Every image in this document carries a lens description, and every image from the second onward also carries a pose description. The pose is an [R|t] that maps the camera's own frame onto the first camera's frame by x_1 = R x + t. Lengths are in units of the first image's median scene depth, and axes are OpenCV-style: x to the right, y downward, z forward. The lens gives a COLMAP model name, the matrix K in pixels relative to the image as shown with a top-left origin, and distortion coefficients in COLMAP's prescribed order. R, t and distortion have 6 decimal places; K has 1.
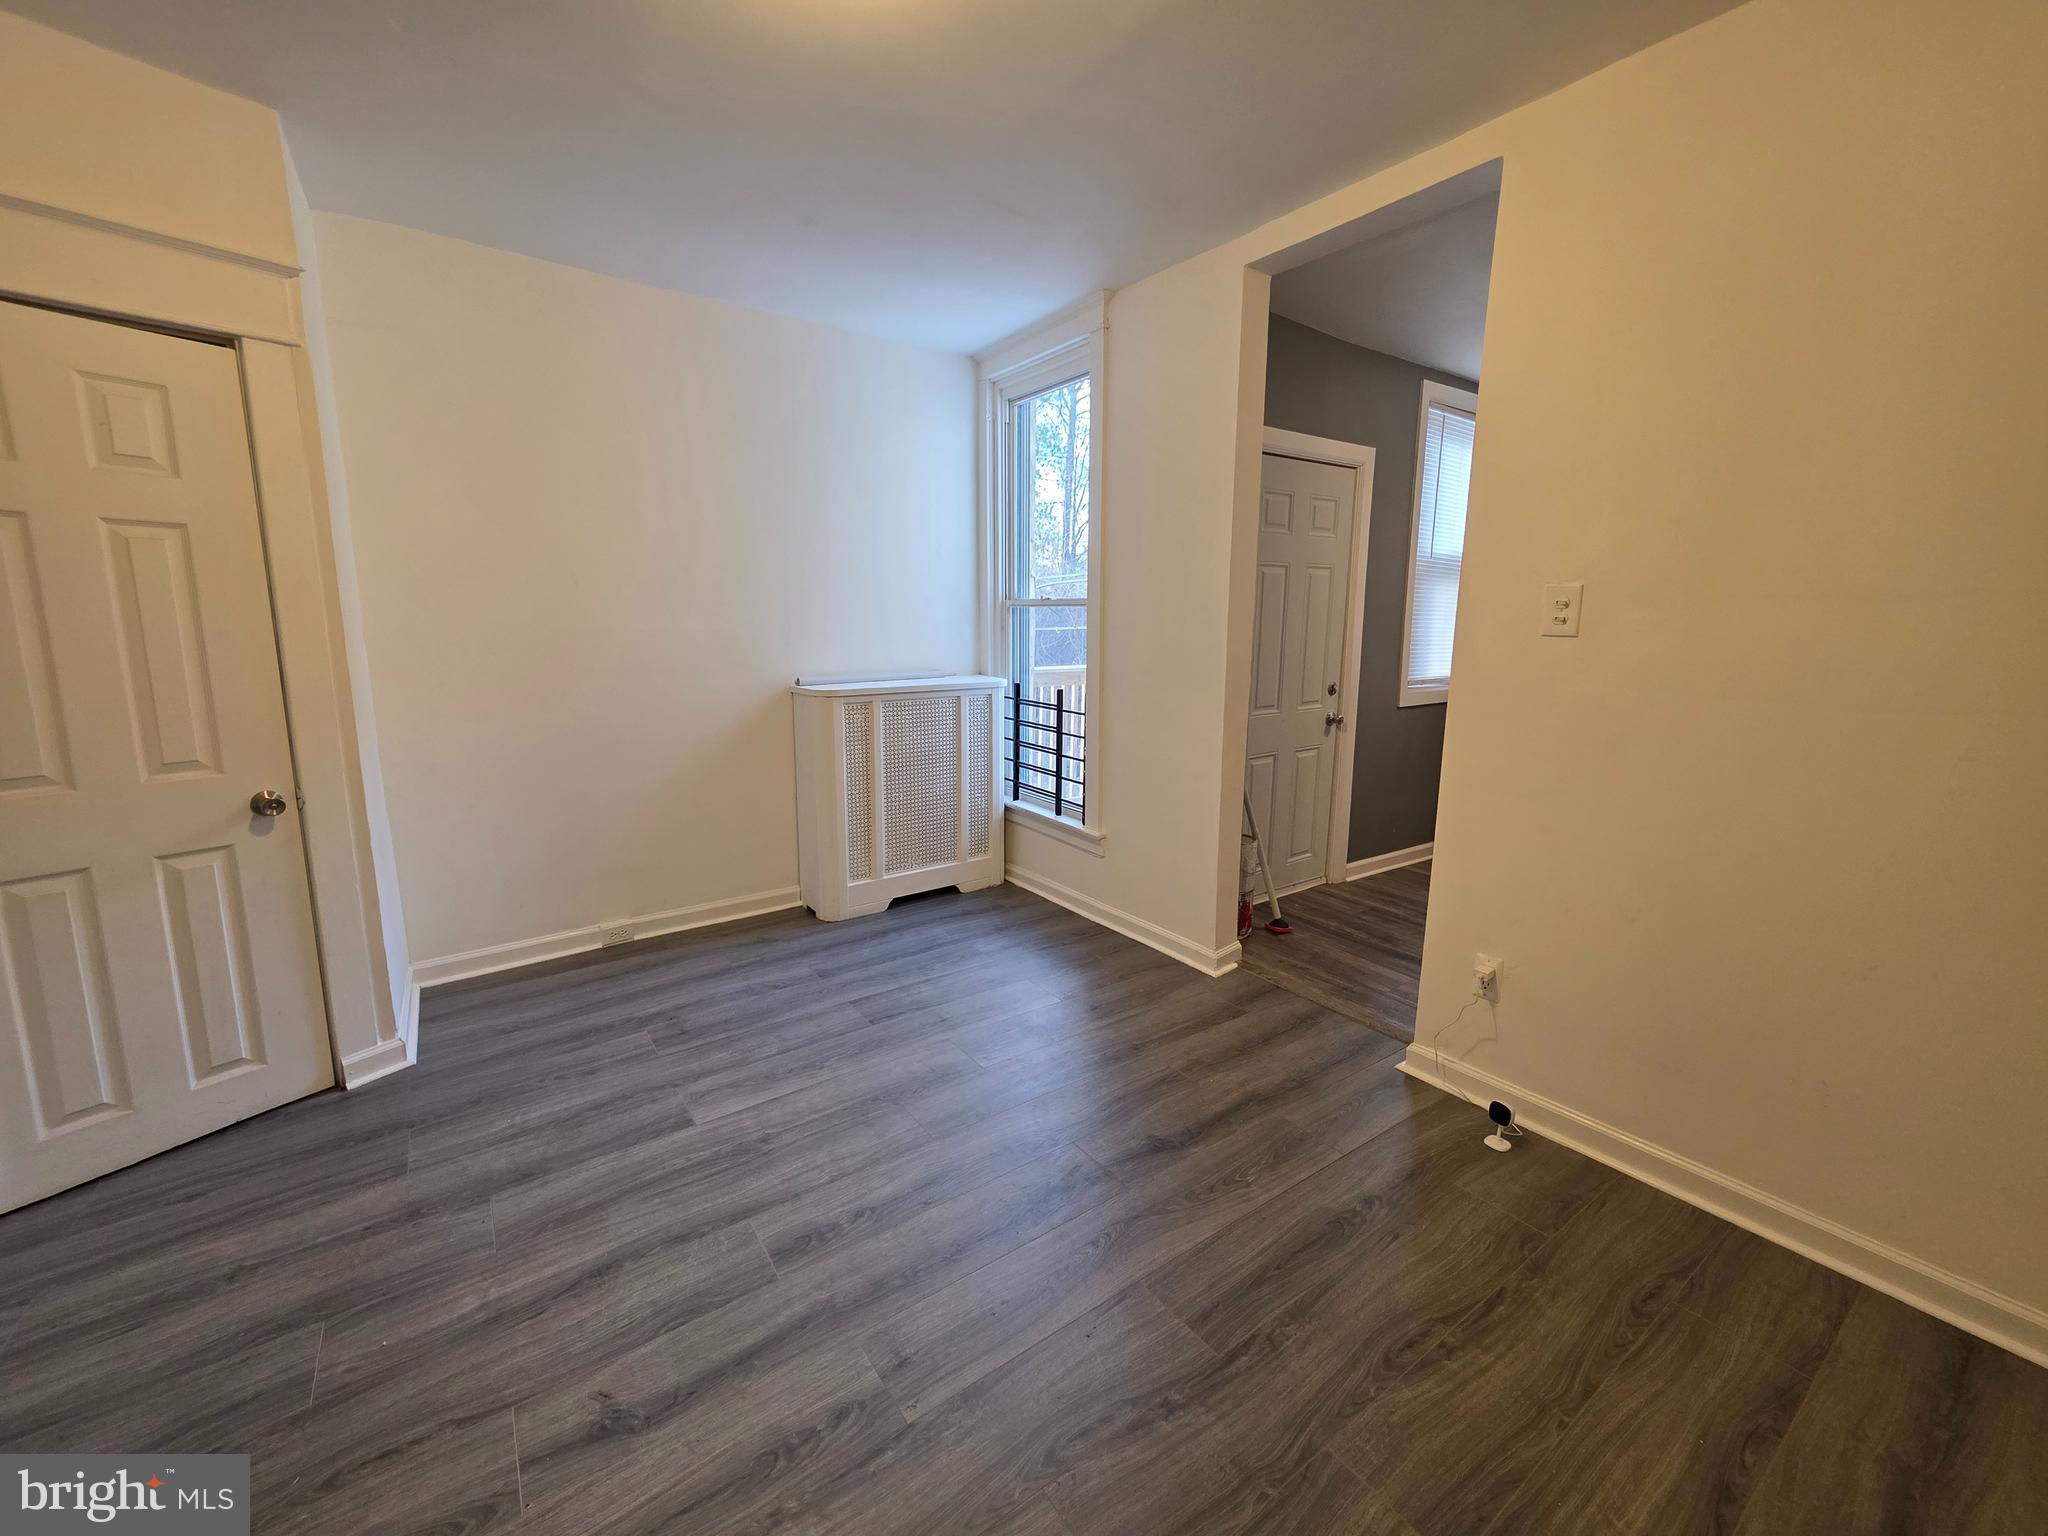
lens RADIAL K [[813.4, 0, 994.8], [0, 813.4, 754.9], [0, 0, 1]] dist [0.001051, -0.000713]
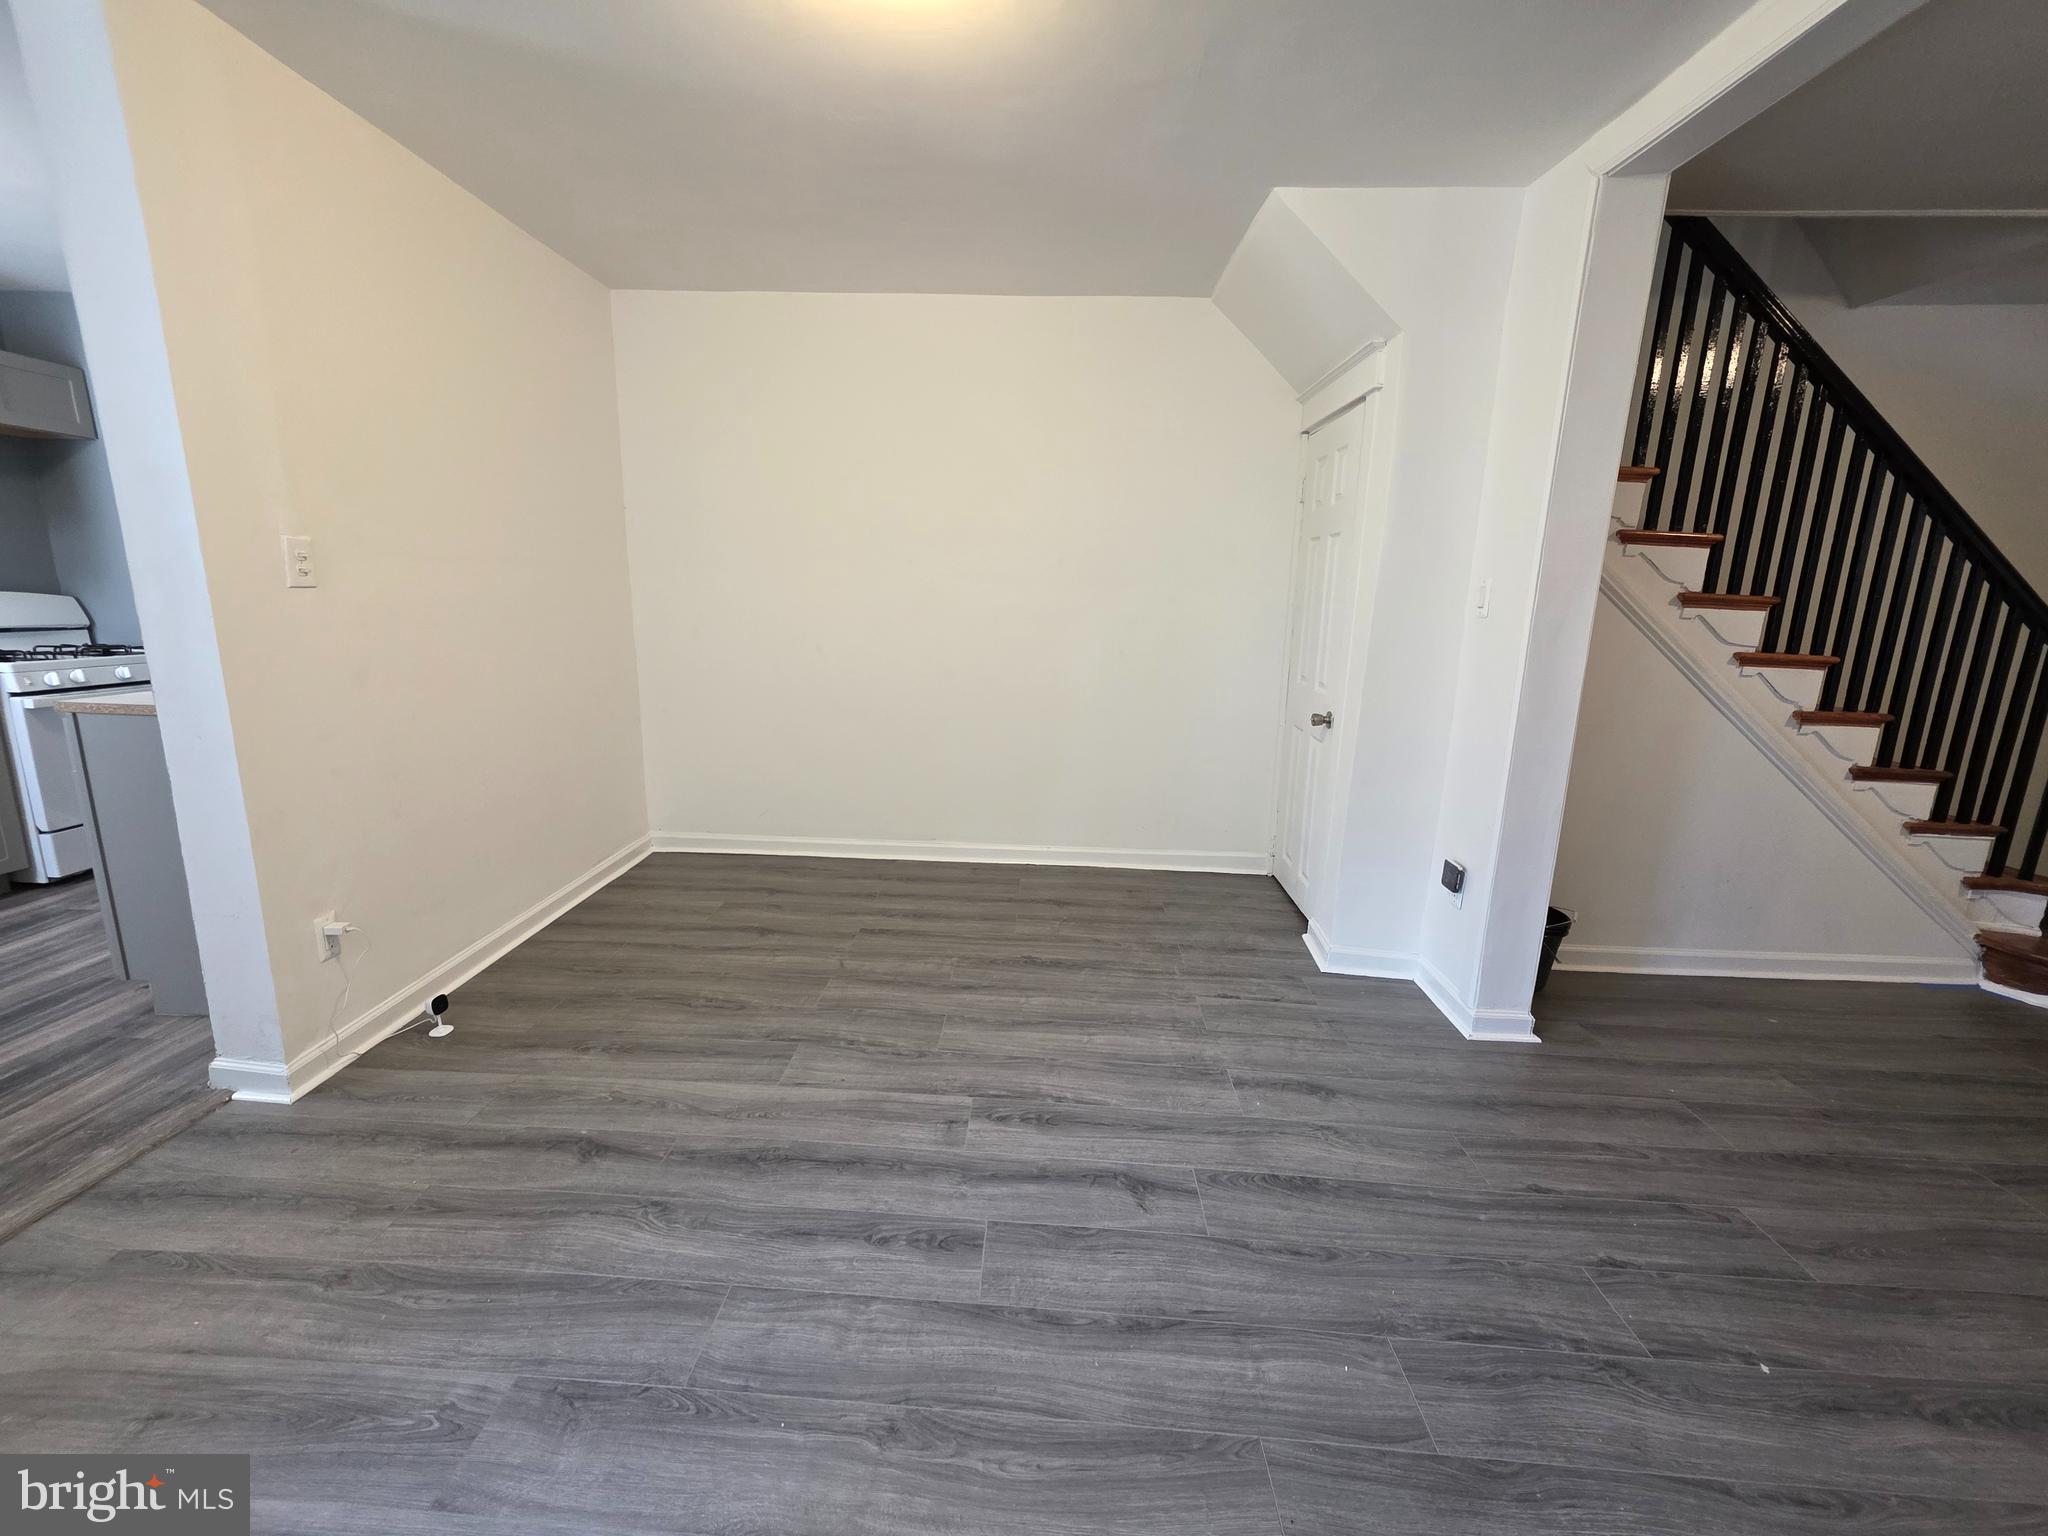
lens RADIAL K [[813.4, 0, 1008.6], [0, 813.4, 757.2], [0, 0, 1]] dist [0.001051, -0.000713]
pose [[-0.798103, -0.145477, 0.584695, -0.802605], [0.078628, 0.936968, 0.340452, -0.270631], [-0.597369, 0.317689, -0.736358, 1.545237]]
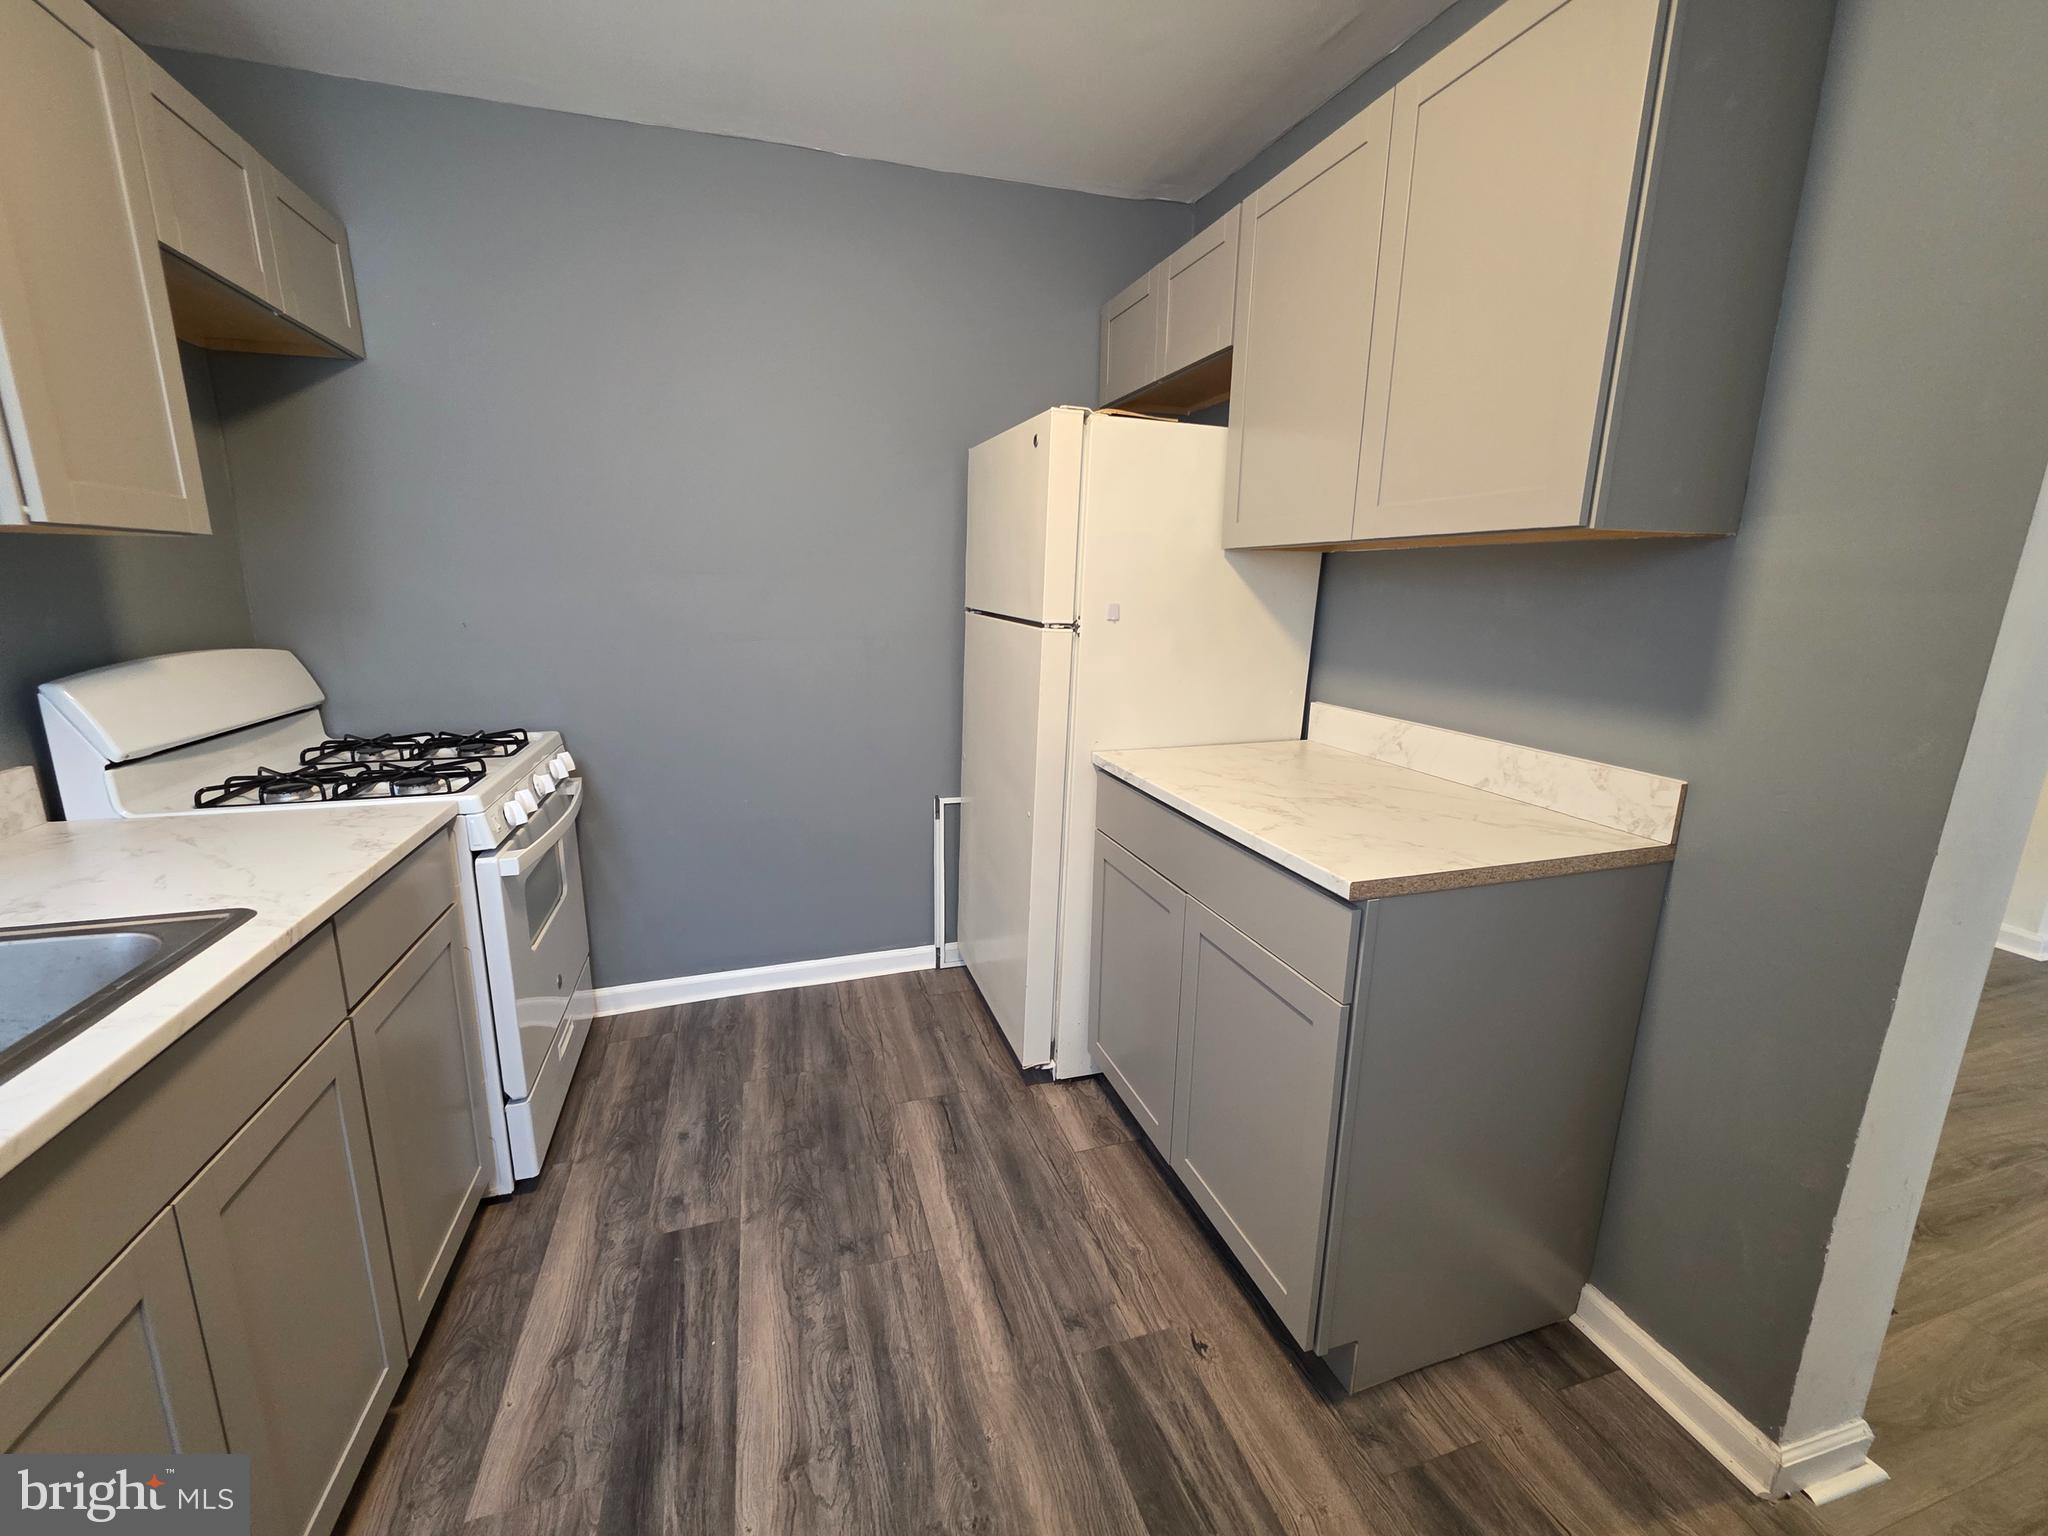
lens RADIAL K [[813.4, 0, 1003.5], [0, 813.4, 757.2], [0, 0, 1]] dist [0.001051, -0.000713]
pose [[-0.952974, -0.072338, 0.294290, 1.308552], [0.045668, 0.925725, 0.375430, -0.388311], [-0.299590, 0.371215, -0.878889, 2.116857]]
